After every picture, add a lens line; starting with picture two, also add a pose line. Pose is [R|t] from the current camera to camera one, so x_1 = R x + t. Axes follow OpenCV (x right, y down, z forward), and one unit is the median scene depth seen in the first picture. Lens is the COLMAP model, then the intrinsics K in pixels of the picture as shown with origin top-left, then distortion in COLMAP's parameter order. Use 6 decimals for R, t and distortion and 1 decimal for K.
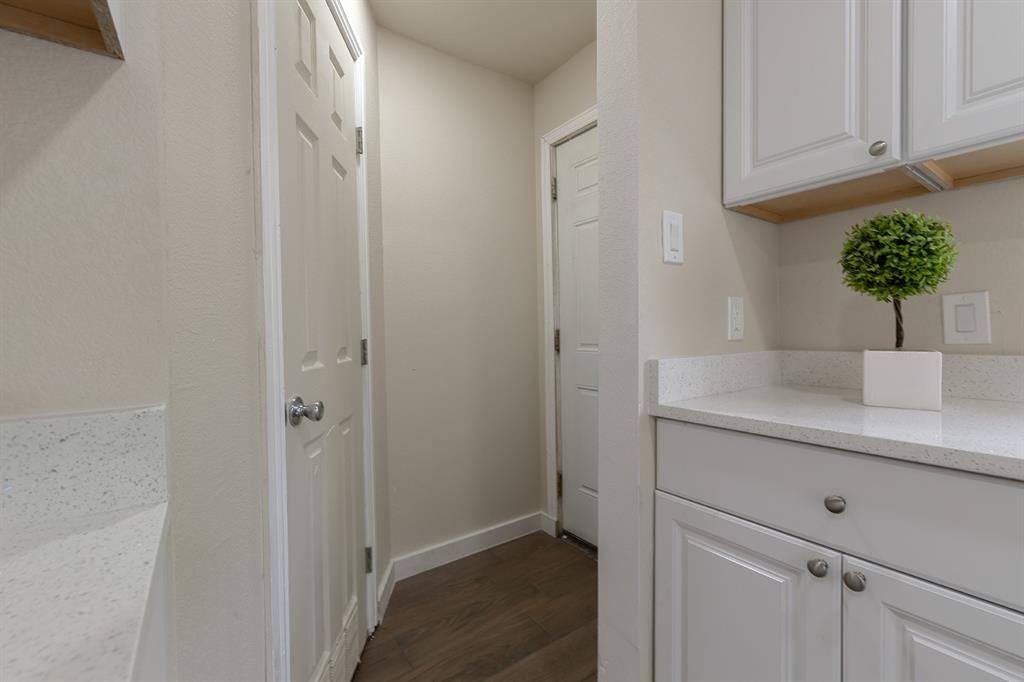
lens RADIAL K [[436.2, 0, 517.1], [0, 436.2, 338.0], [0, 0, 1]] dist [0.000951, -0.000022]
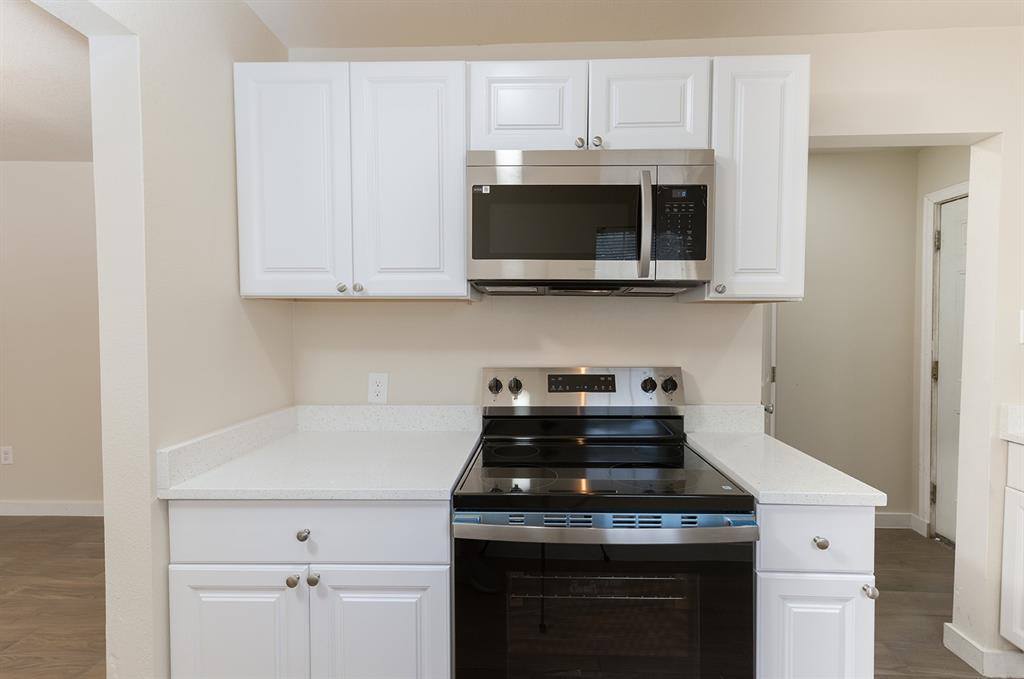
lens RADIAL K [[444.2, 0, 543.6], [0, 444.2, 336.7], [0, 0, 1]] dist [0.019285, -0.000047]
pose [[0.798607, 0.031802, -0.601012, -0.046706], [-0.023477, 0.999489, 0.021693, -0.182313], [0.601395, -0.003214, 0.798945, -1.253265]]
